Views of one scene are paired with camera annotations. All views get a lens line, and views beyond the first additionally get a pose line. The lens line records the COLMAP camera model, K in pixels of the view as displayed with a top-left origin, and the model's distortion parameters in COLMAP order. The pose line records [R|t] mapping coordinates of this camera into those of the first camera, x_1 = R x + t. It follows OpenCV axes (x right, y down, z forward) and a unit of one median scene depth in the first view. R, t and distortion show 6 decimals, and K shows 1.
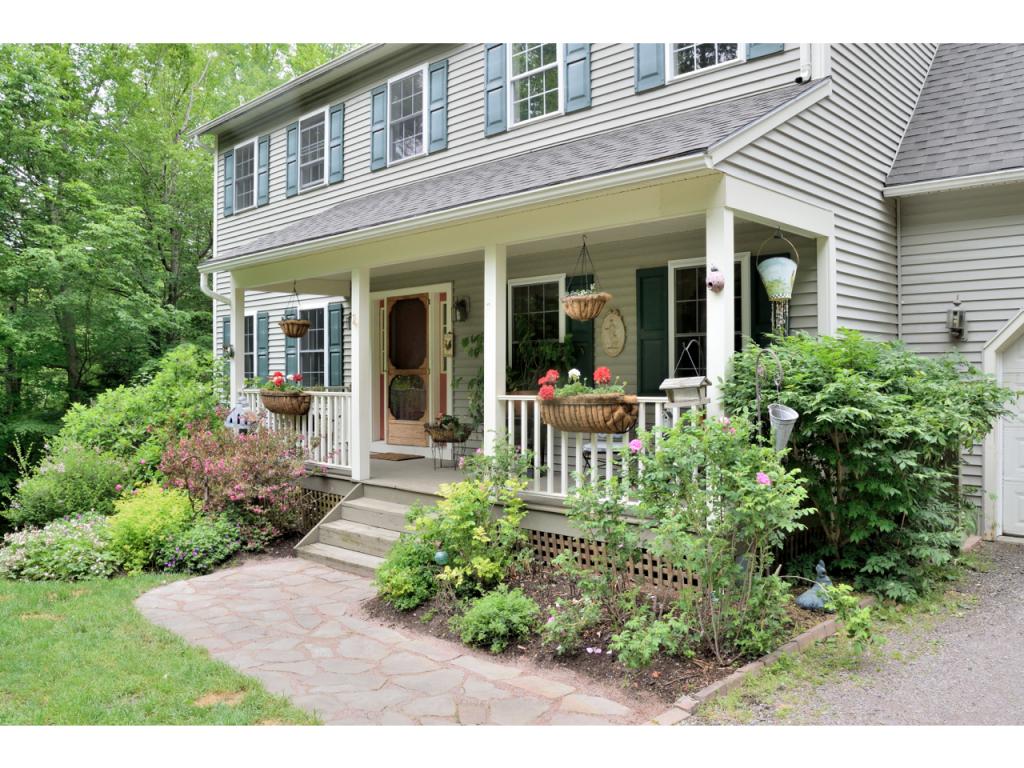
lens RADIAL K [[785.1, 0, 509.8], [0, 785.1, 375.1], [0, 0, 1]] dist [-0.088581, -0.004317]
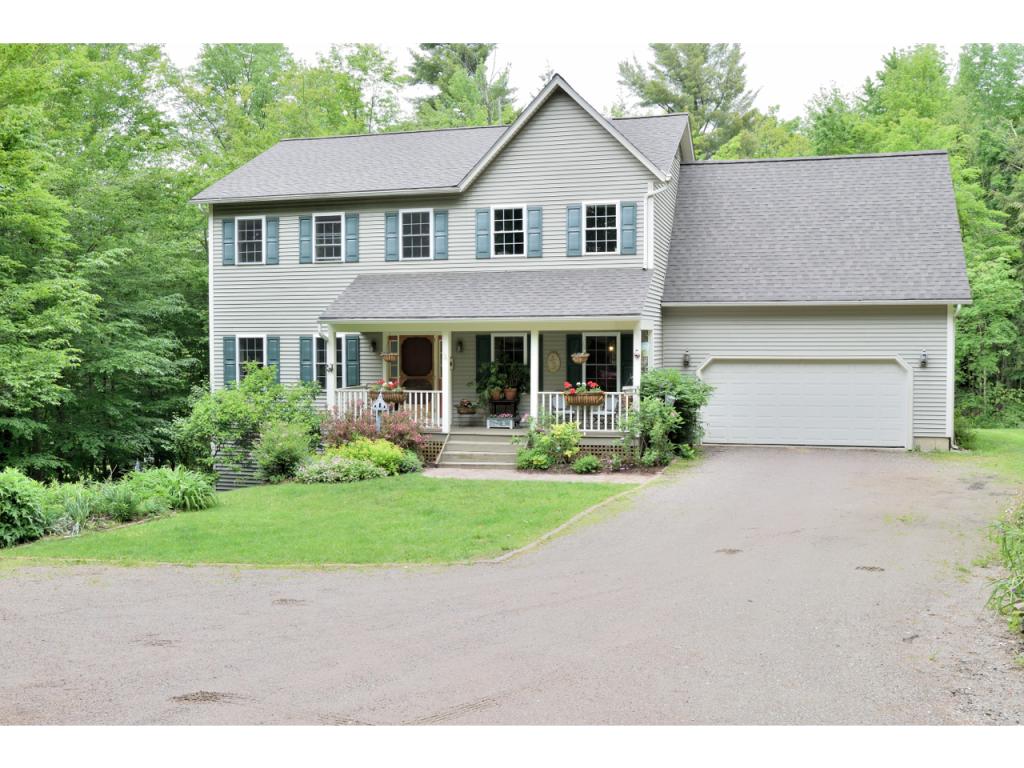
lens RADIAL K [[1093.0, 0, 458.9], [0, 1093.0, 361.0], [0, 0, 1]] dist [-0.072939, 0.000000]
pose [[0.889978, -0.007166, 0.455946, -1.674601], [-0.000849, 0.999849, 0.017372, -0.121588], [-0.456002, -0.015848, 0.889838, -1.801986]]
